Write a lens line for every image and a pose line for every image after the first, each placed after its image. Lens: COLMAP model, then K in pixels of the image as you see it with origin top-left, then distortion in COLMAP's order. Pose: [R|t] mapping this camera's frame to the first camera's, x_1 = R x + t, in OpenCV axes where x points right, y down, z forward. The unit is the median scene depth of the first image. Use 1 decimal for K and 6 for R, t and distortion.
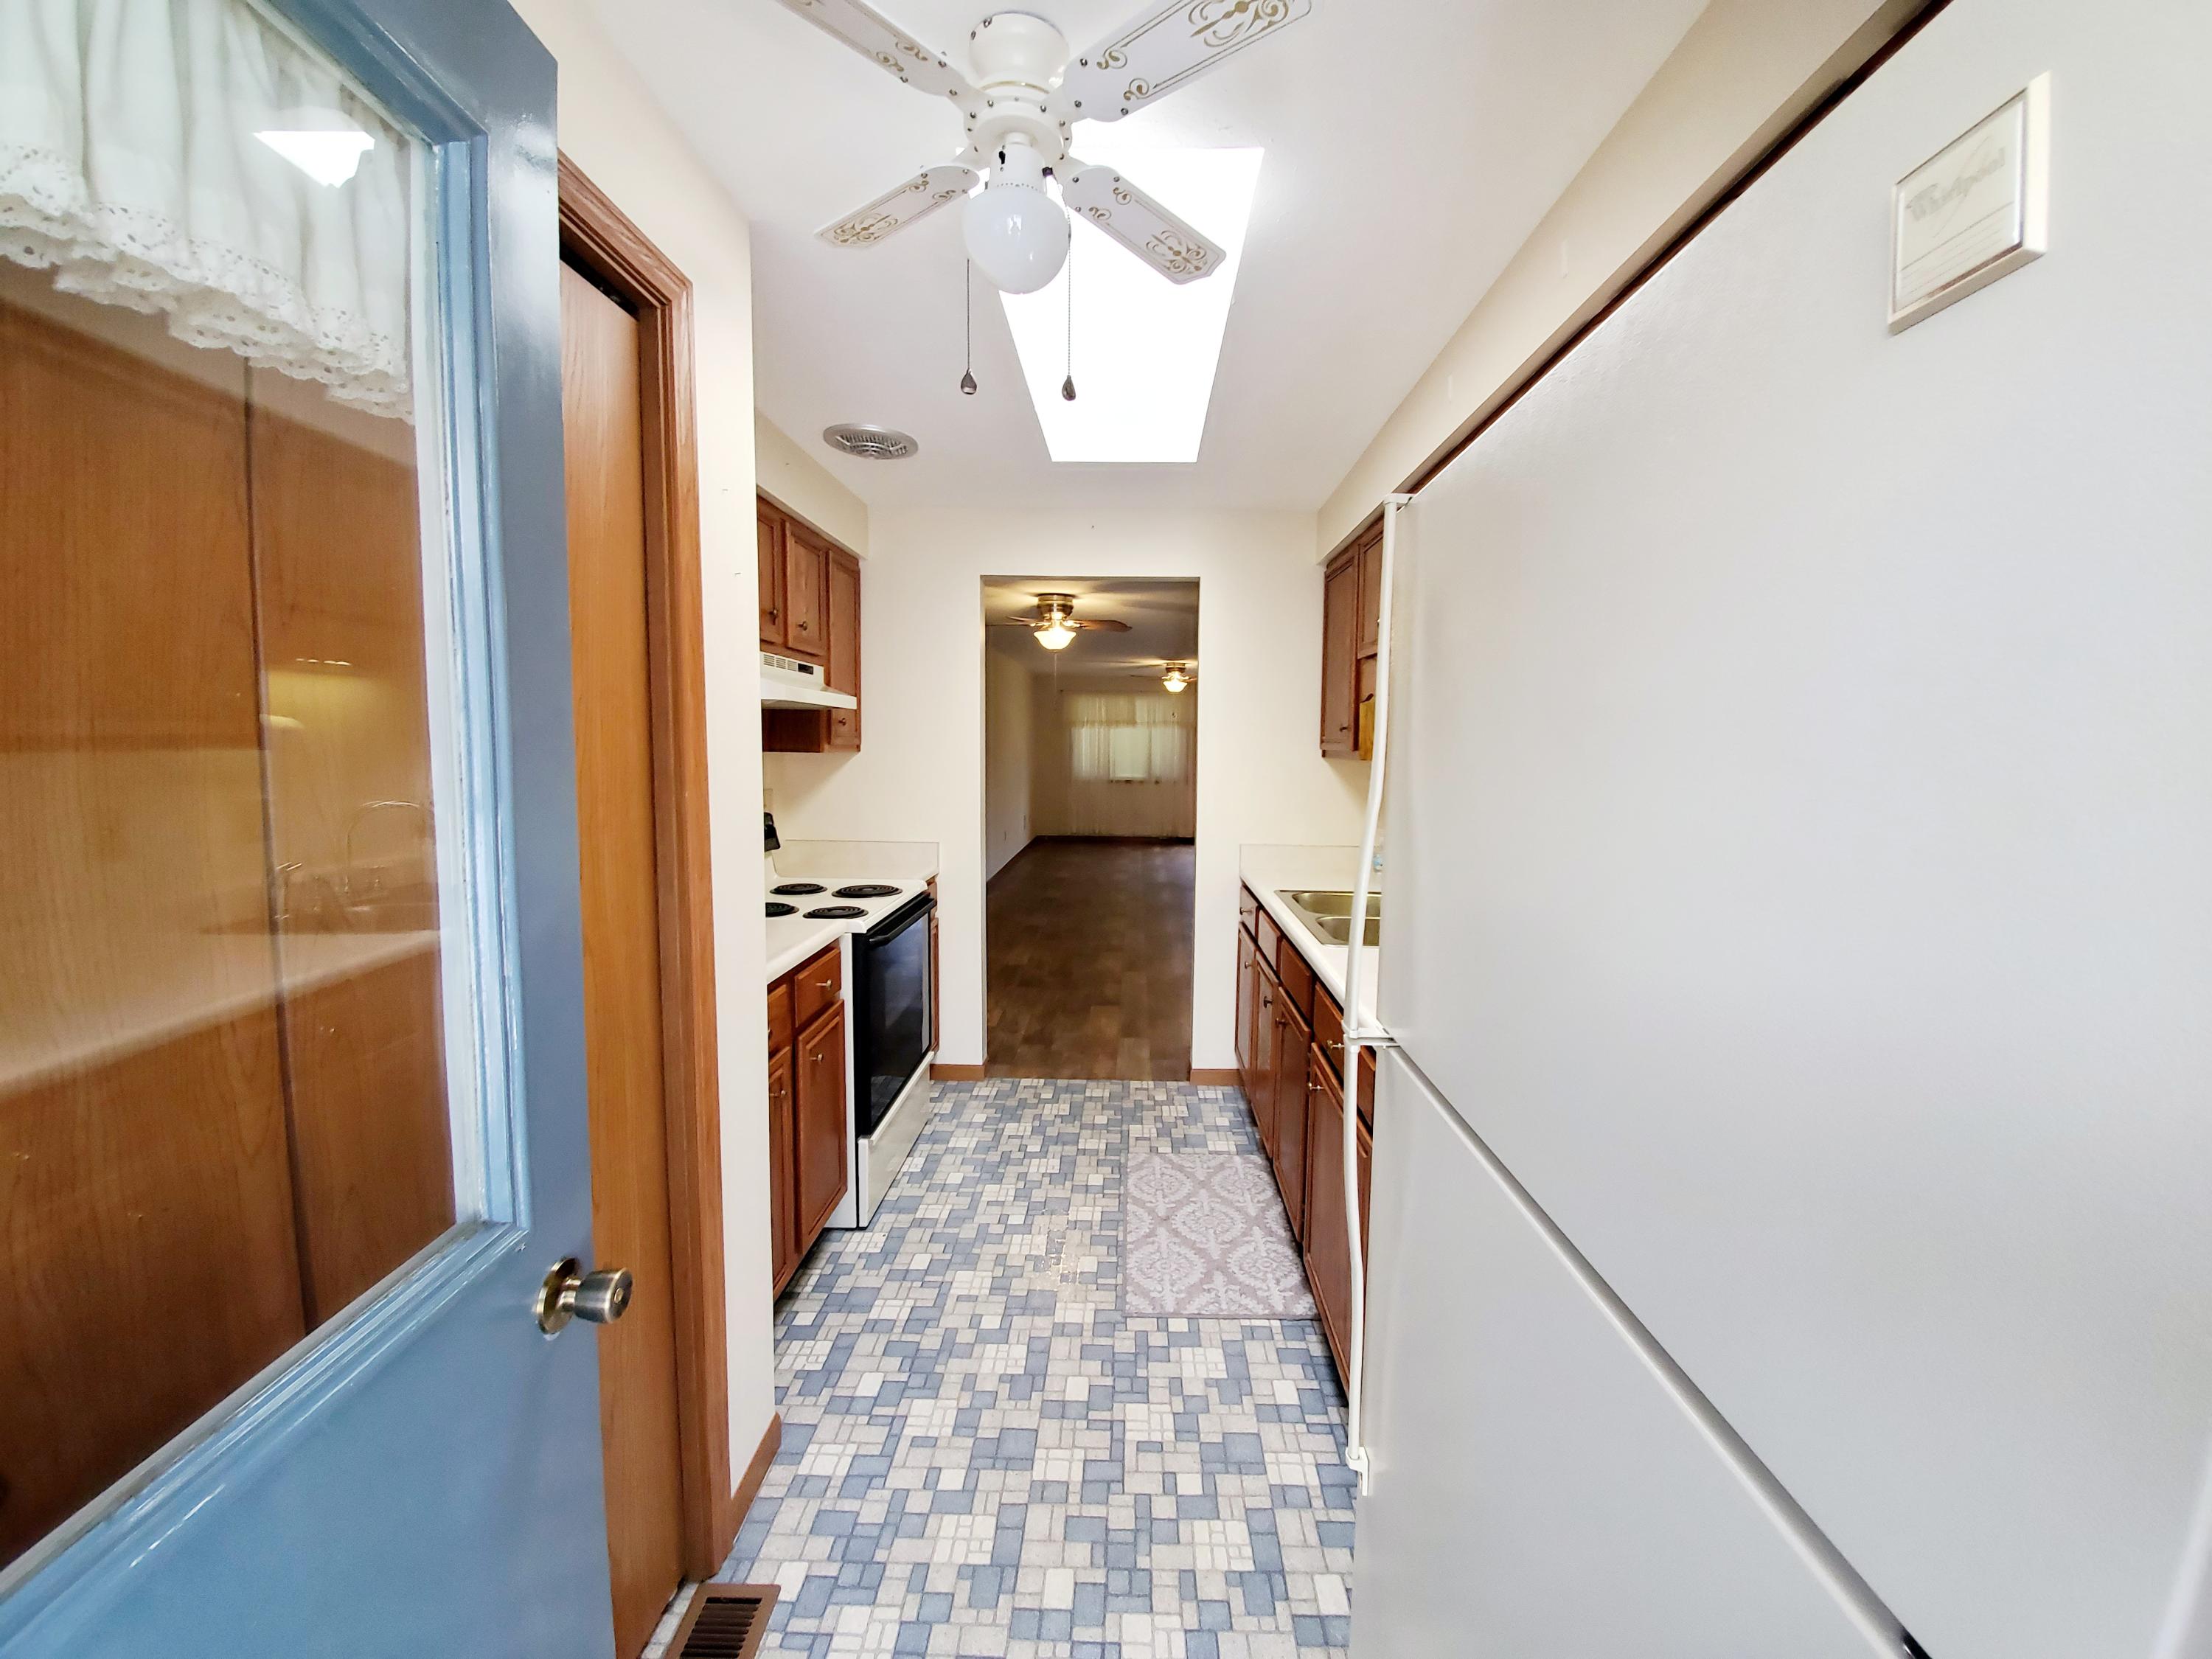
lens RADIAL K [[881.2, 0, 1106.0], [0, 881.2, 829.5], [0, 0, 1]] dist [-0.000037, -0.000079]
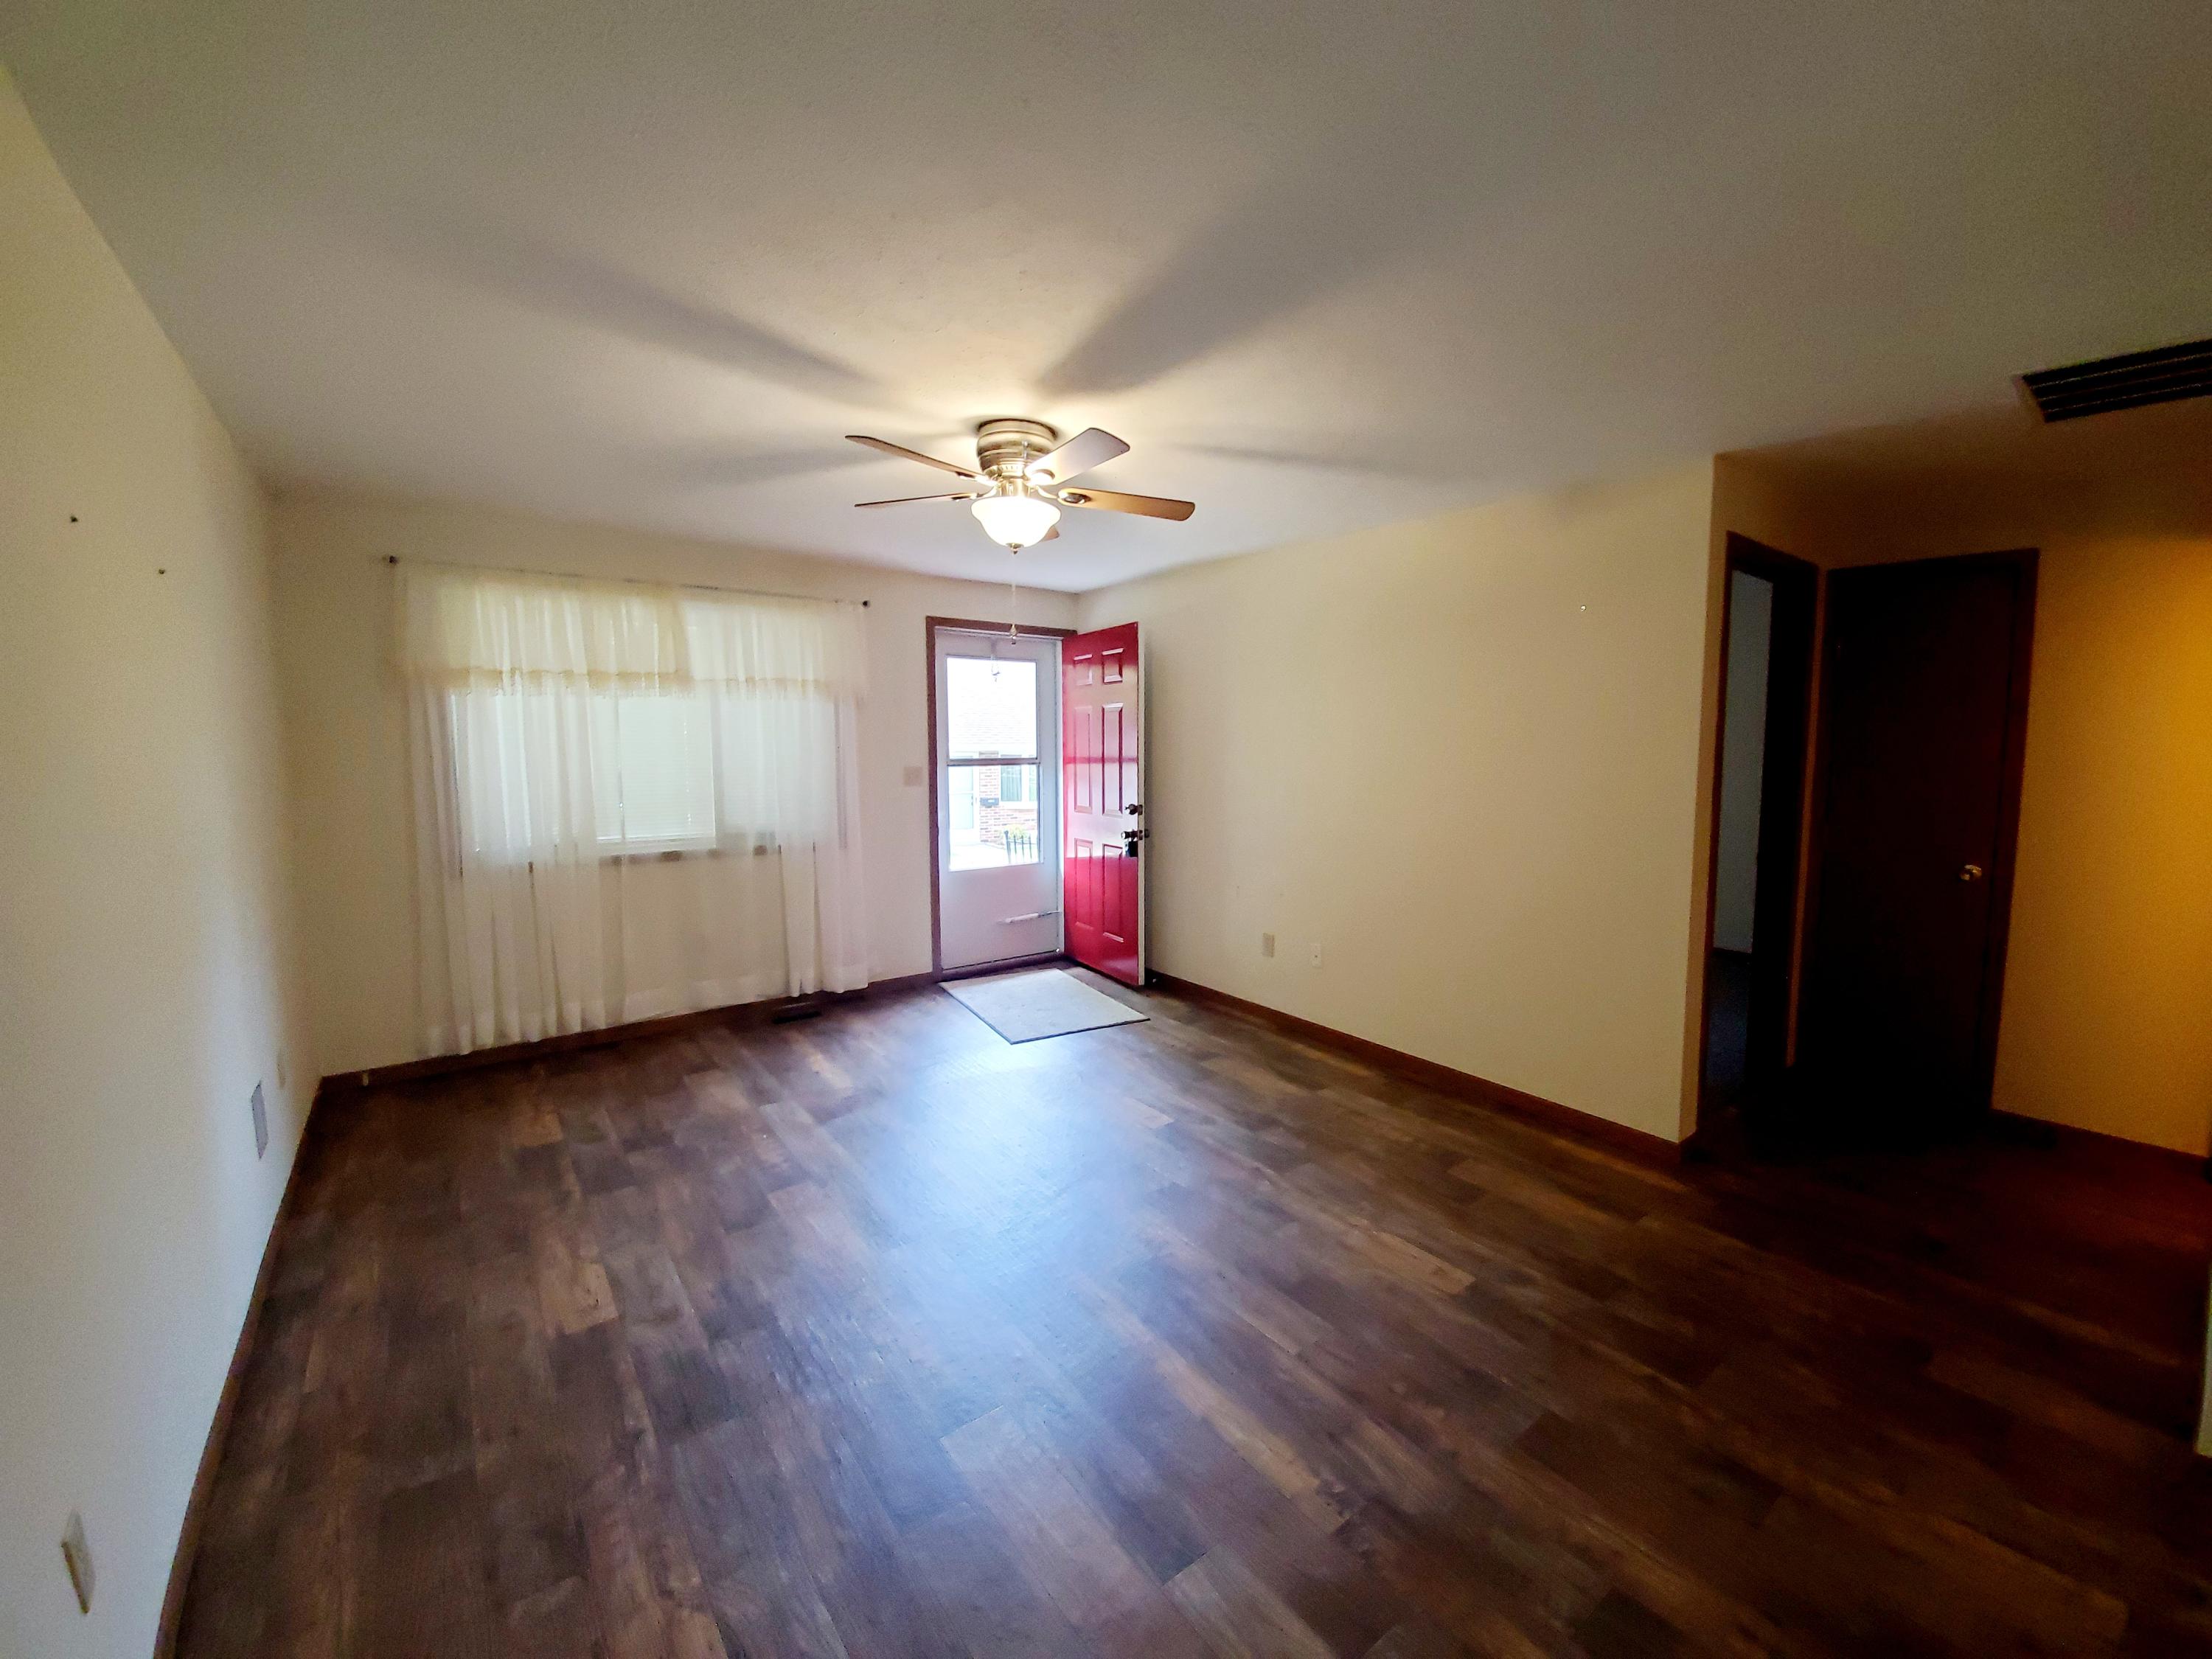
lens RADIAL K [[881.2, 0, 1106.0], [0, 881.2, 829.5], [0, 0, 1]] dist [-0.000037, -0.000079]
pose [[0.754358, -0.077698, 0.651848, -0.068435], [0.079064, 0.996496, 0.027281, -0.061118], [-0.651684, 0.030958, 0.757858, 0.638334]]
